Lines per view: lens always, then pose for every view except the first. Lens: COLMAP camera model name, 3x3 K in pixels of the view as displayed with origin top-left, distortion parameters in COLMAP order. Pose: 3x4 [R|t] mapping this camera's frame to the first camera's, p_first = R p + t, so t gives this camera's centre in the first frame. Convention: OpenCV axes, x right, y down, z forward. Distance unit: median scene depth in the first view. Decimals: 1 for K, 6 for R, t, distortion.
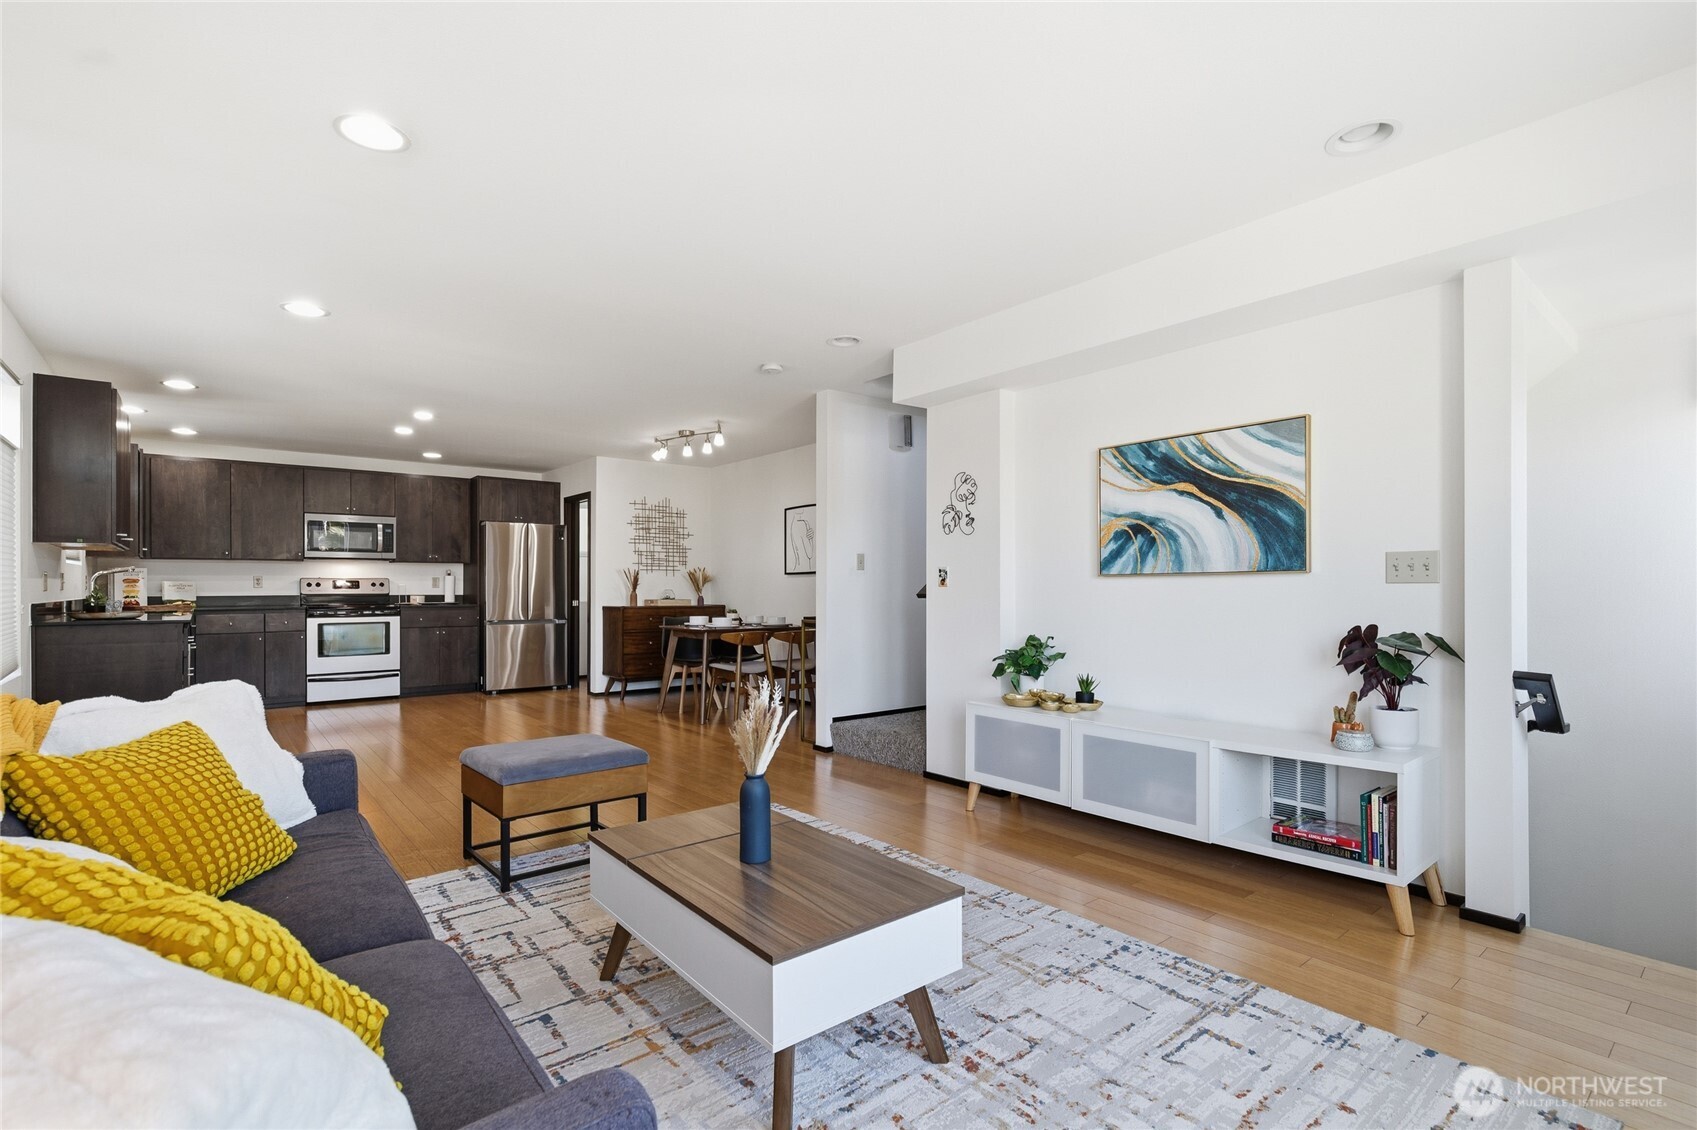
lens RADIAL K [[775.0, 0, 845.4], [0, 775.0, 583.4], [0, 0, 1]] dist [0.000232, -0.000774]
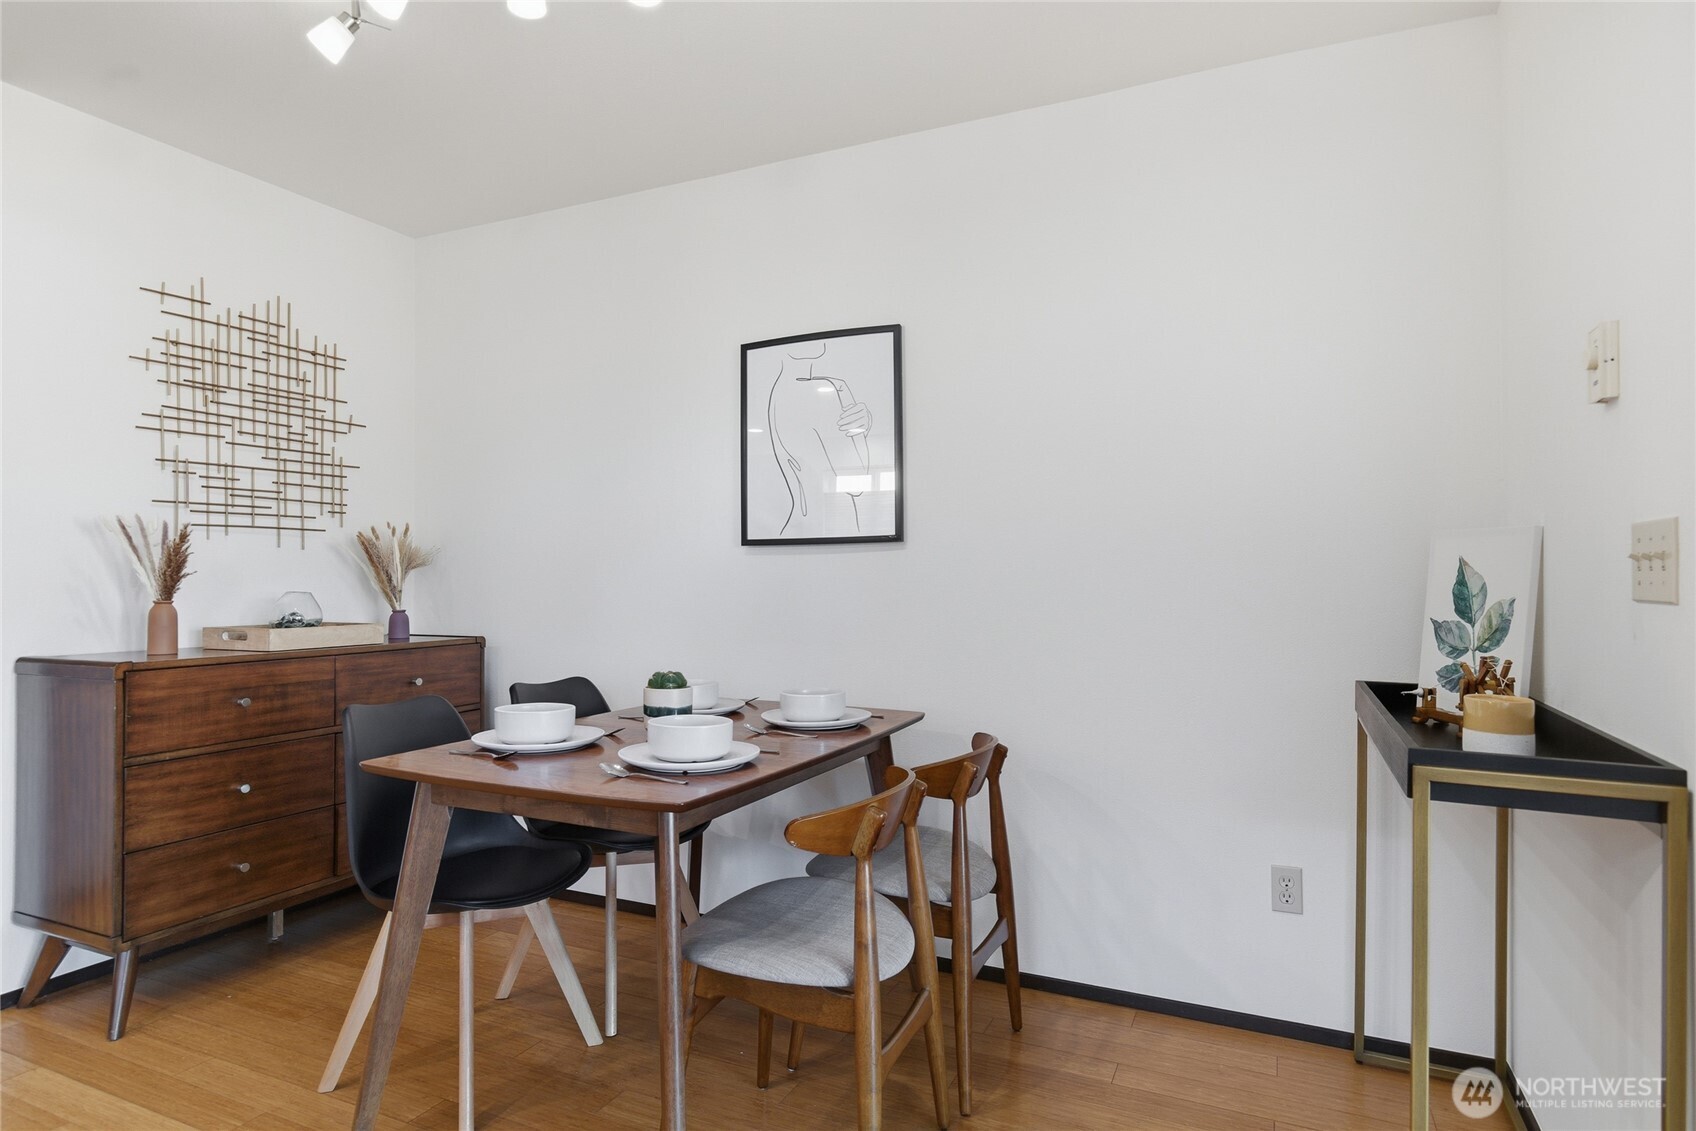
lens RADIAL K [[920.4, 0, 852.8], [0, 920.4, 560.3], [0, 0, 1]] dist [-0.006215, 0.001284]
pose [[0.896939, 0.005372, 0.442121, -0.197574], [0.000370, 0.999917, -0.012900, 0.000355], [-0.442154, 0.011734, 0.896862, 0.600048]]
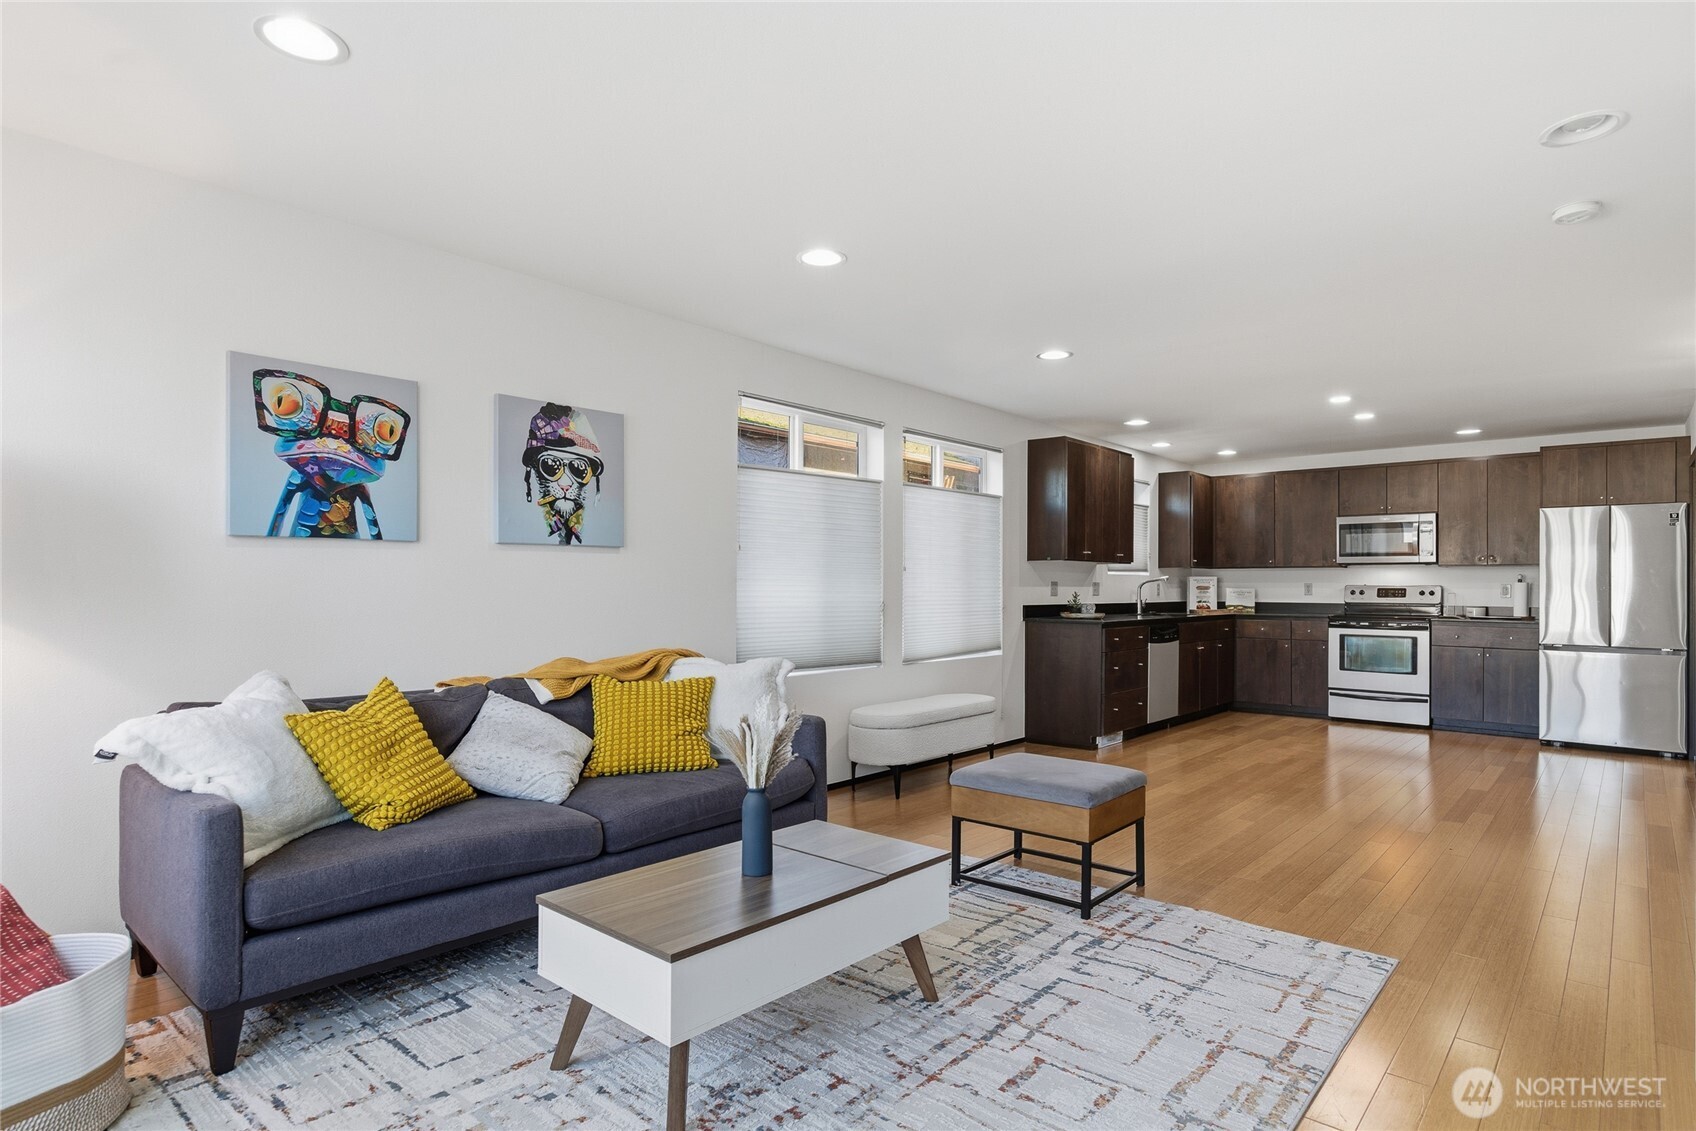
lens RADIAL K [[873.4, 0, 846.3], [0, 873.4, 585.2], [0, 0, 1]] dist [-0.011570, 0.007422]
pose [[0.155010, 0.002924, -0.987909, 0.246074], [-0.006003, 0.999980, 0.002017, -0.005198], [0.987895, 0.005617, 0.155024, 0.226361]]
